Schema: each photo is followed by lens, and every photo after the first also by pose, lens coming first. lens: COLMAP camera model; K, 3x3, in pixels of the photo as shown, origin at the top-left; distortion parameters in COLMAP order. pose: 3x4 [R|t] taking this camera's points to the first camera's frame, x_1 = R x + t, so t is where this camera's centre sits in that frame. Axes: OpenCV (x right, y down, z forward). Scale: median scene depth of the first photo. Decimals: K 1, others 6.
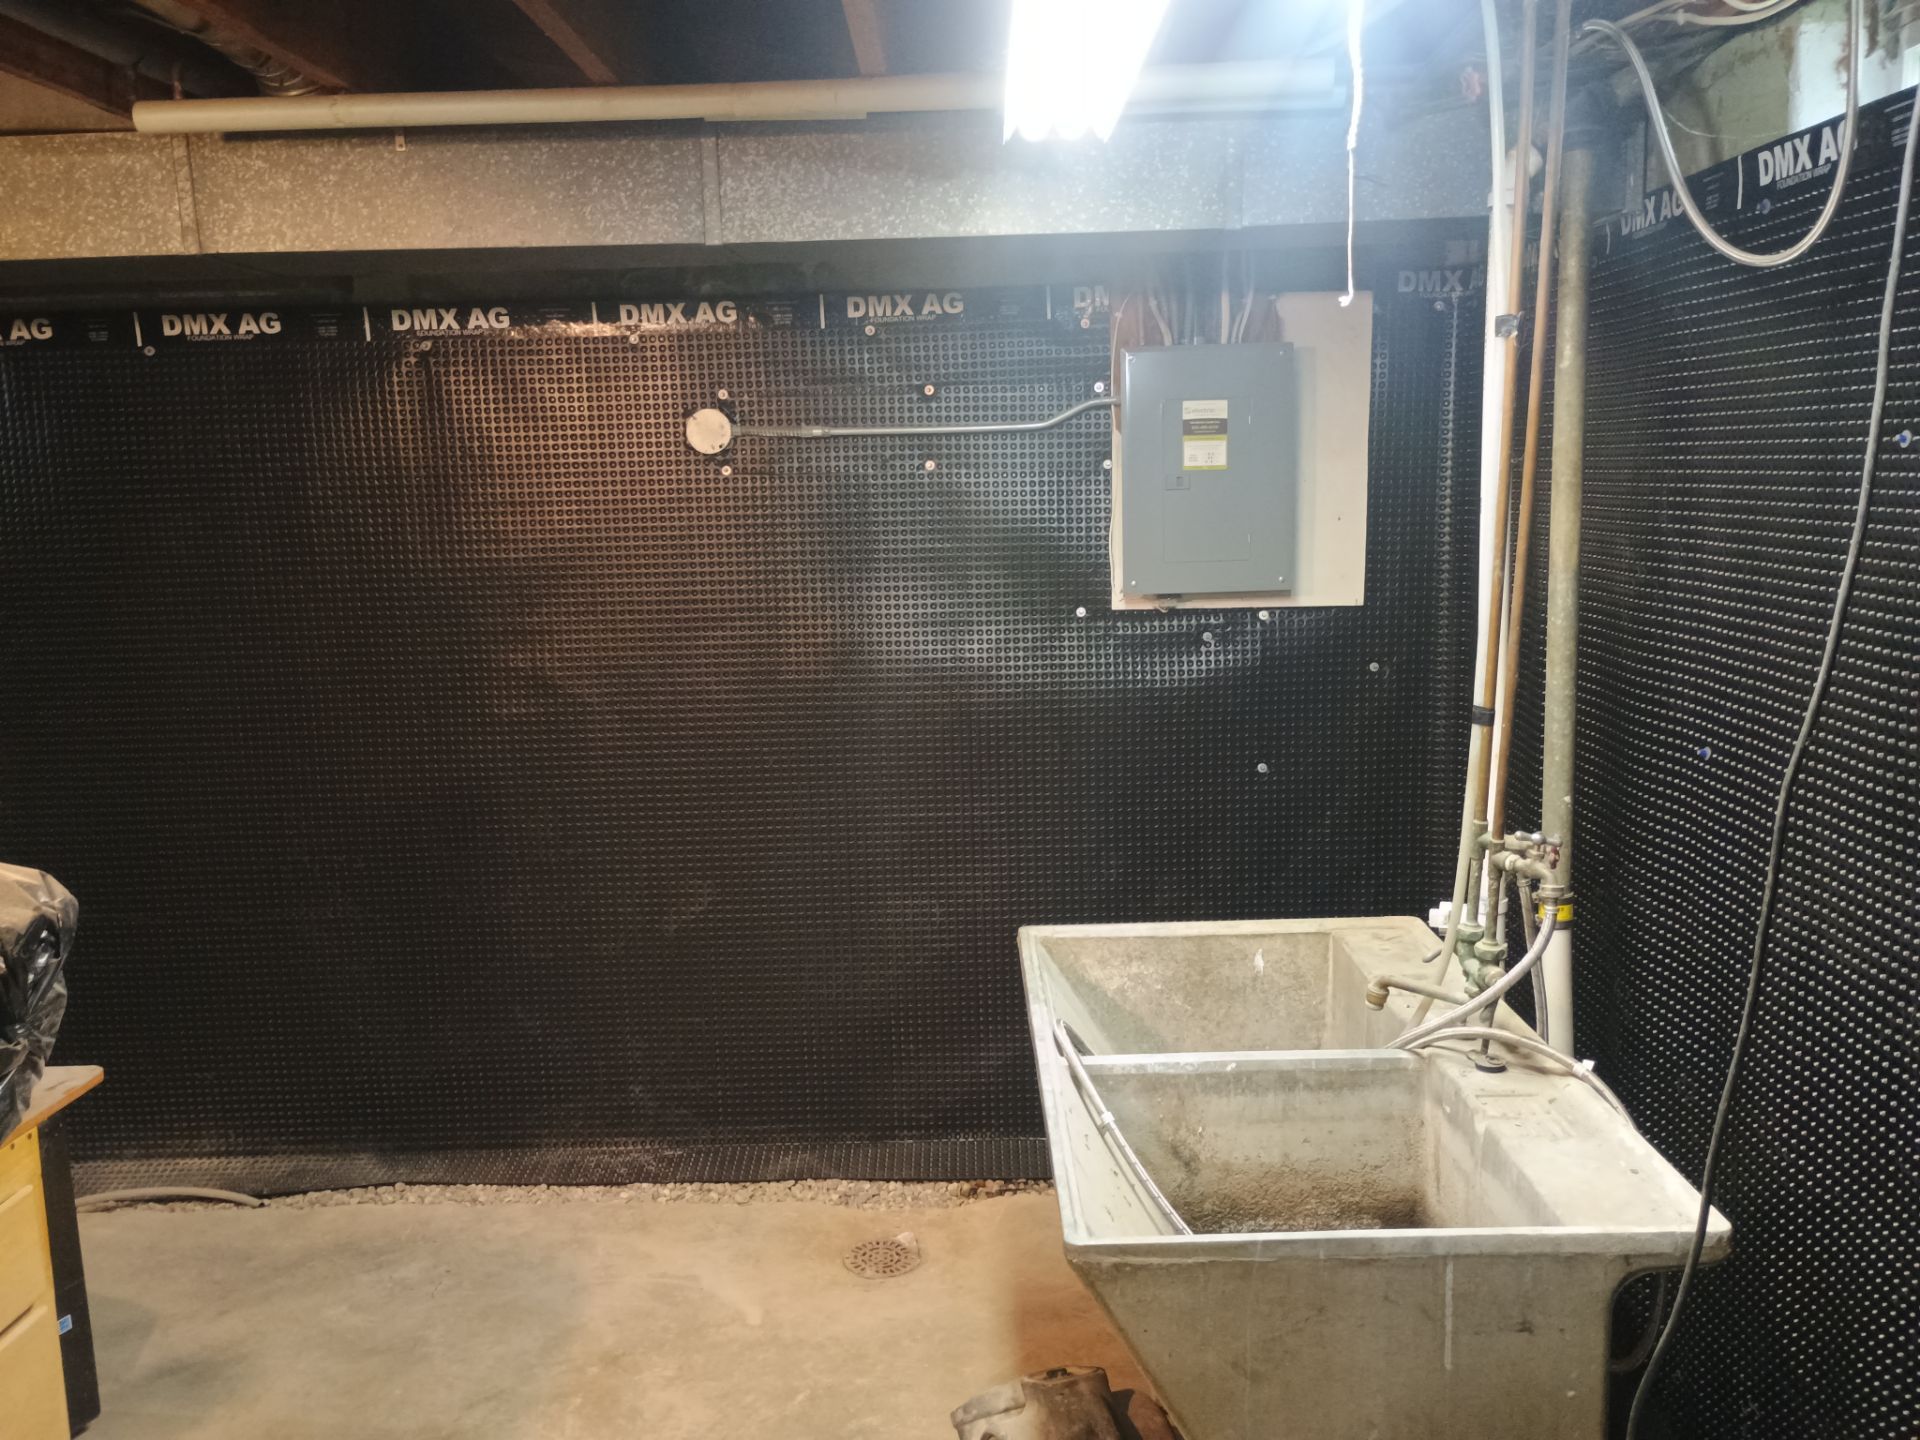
lens RADIAL K [[1650.1, 0, 952.4], [0, 1650.1, 728.7], [0, 0, 1]] dist [0.069293, -0.078127]
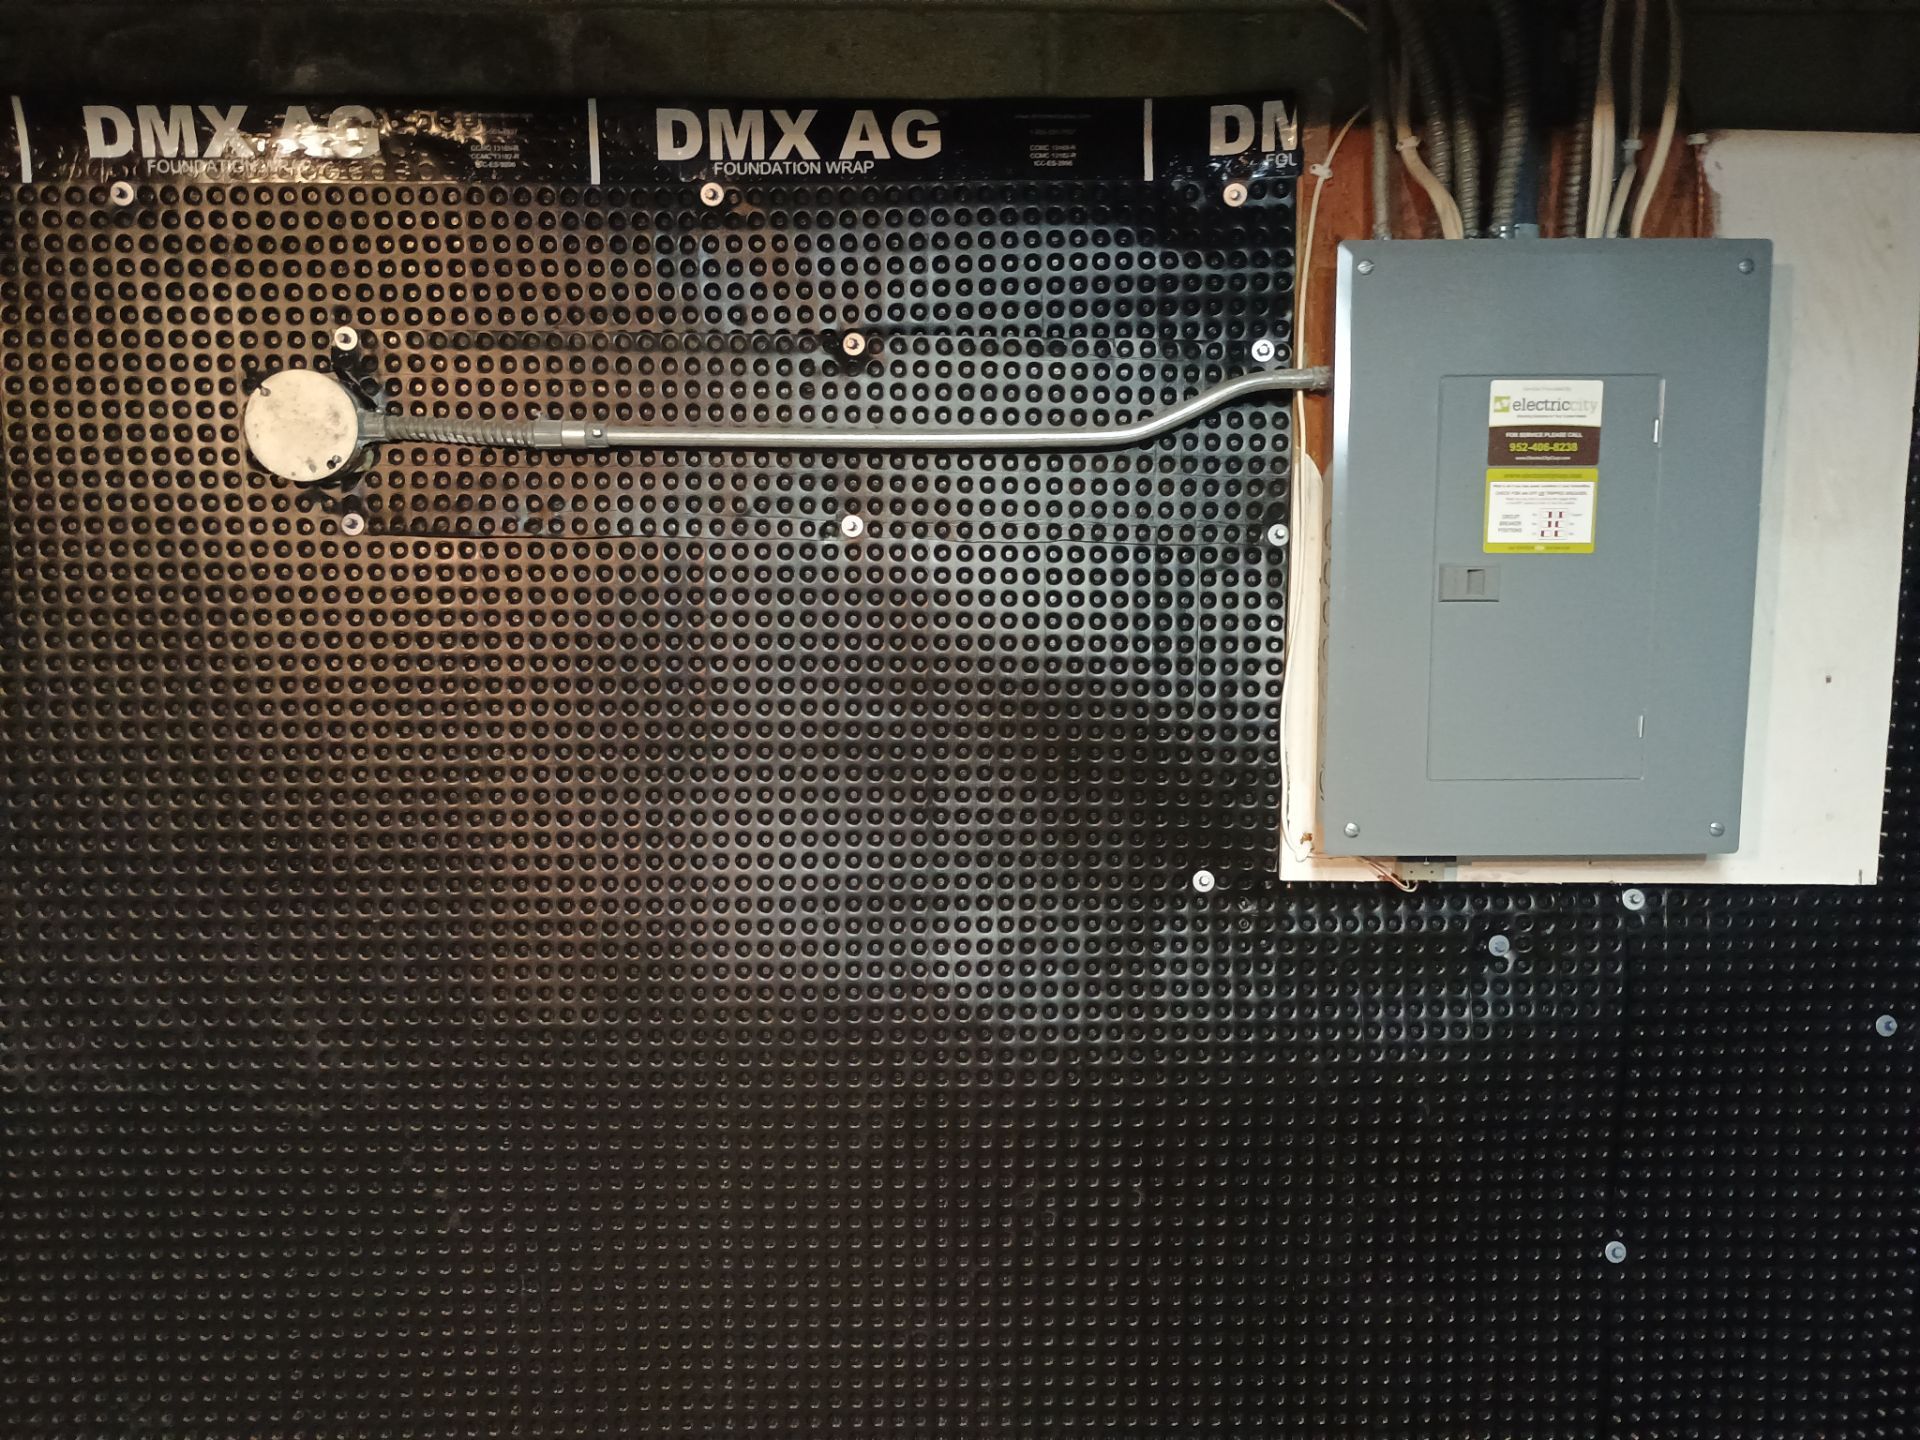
lens RADIAL K [[1650.1, 0, 953.4], [0, 1650.1, 728.0], [0, 0, 1]] dist [0.069293, -0.078127]
pose [[0.999147, 0.023212, 0.034142, -0.001108], [-0.021390, 0.998376, -0.052809, -0.087350], [-0.035312, 0.052034, 0.998021, 0.588250]]
